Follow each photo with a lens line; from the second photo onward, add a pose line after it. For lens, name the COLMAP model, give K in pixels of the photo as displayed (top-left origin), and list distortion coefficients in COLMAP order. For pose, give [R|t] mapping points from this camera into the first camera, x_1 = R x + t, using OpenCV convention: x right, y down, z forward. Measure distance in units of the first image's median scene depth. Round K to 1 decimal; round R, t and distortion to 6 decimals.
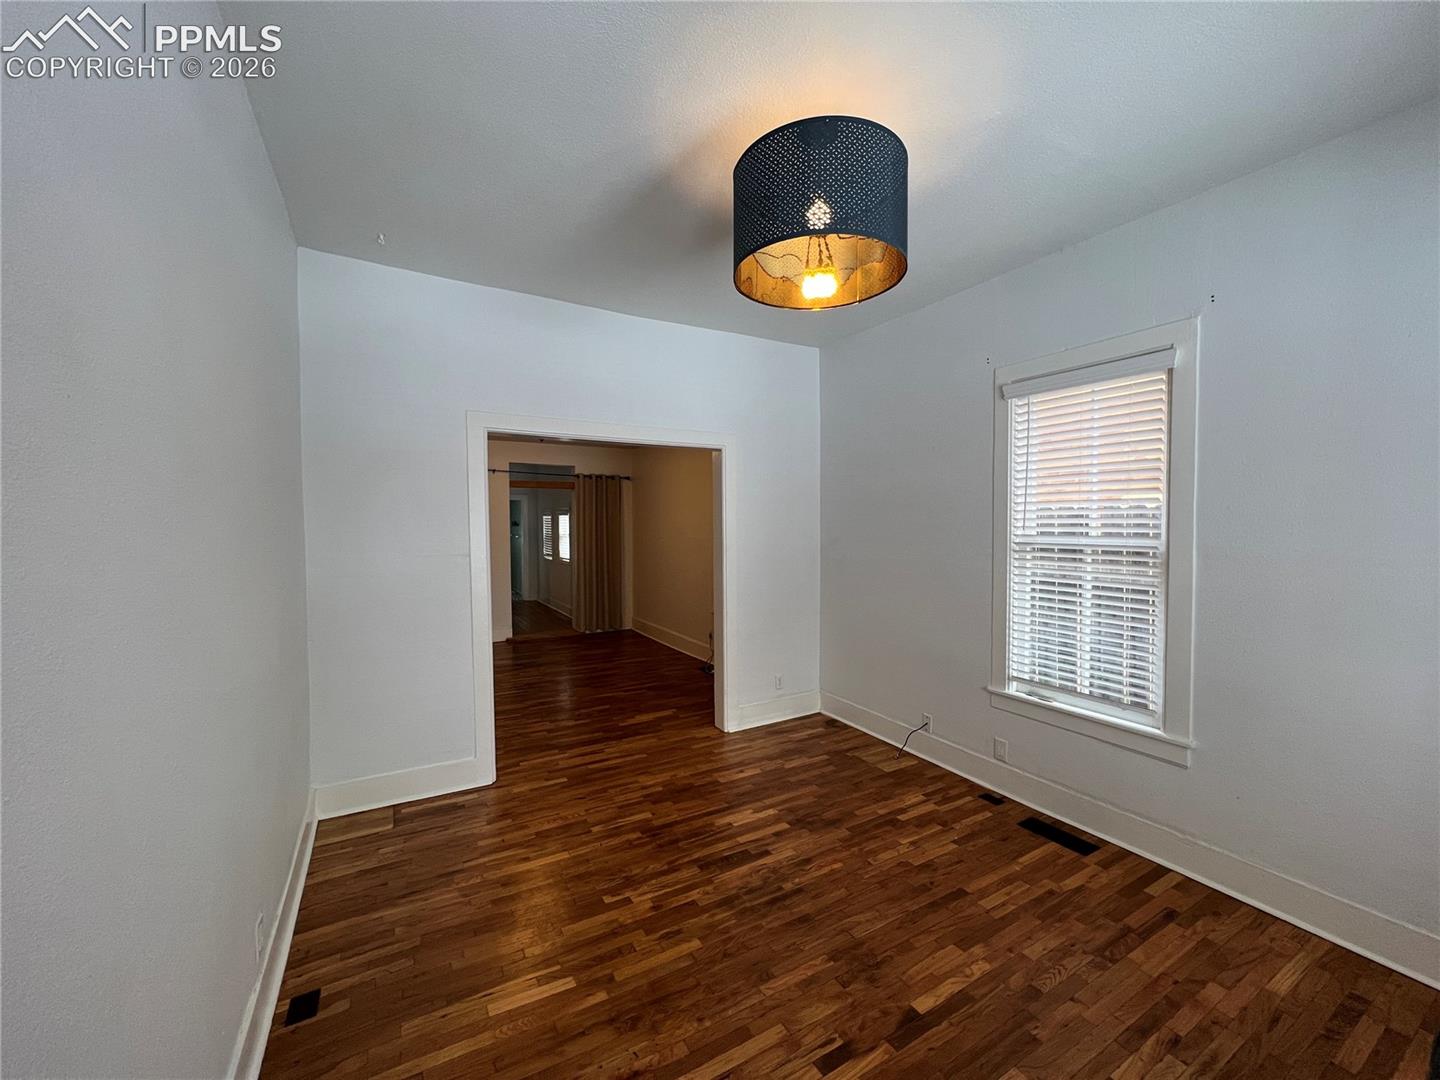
lens RADIAL K [[570.6, 0, 720.3], [0, 570.6, 541.3], [0, 0, 1]] dist [0.000174, 0.000144]
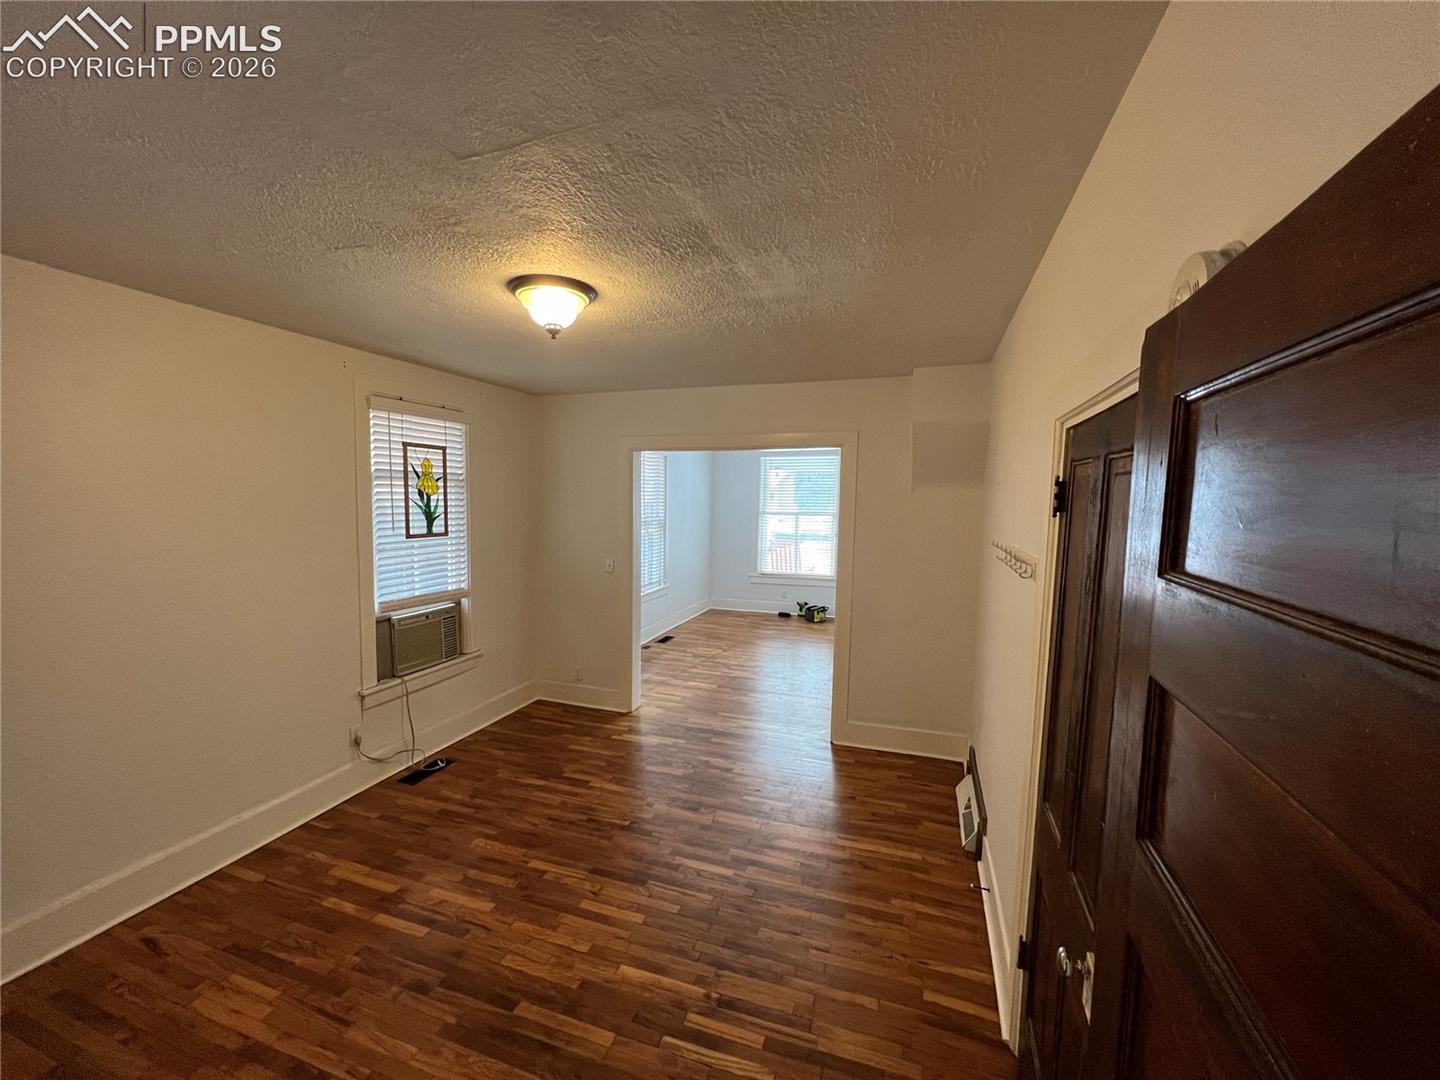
lens RADIAL K [[570.6, 0, 721.0], [0, 570.6, 543.7], [0, 0, 1]] dist [0.000174, 0.000144]
pose [[-0.652653, -0.060752, 0.755217, -0.538026], [0.027571, 0.994215, 0.103805, -0.055729], [-0.757155, 0.088571, -0.647203, 0.916972]]
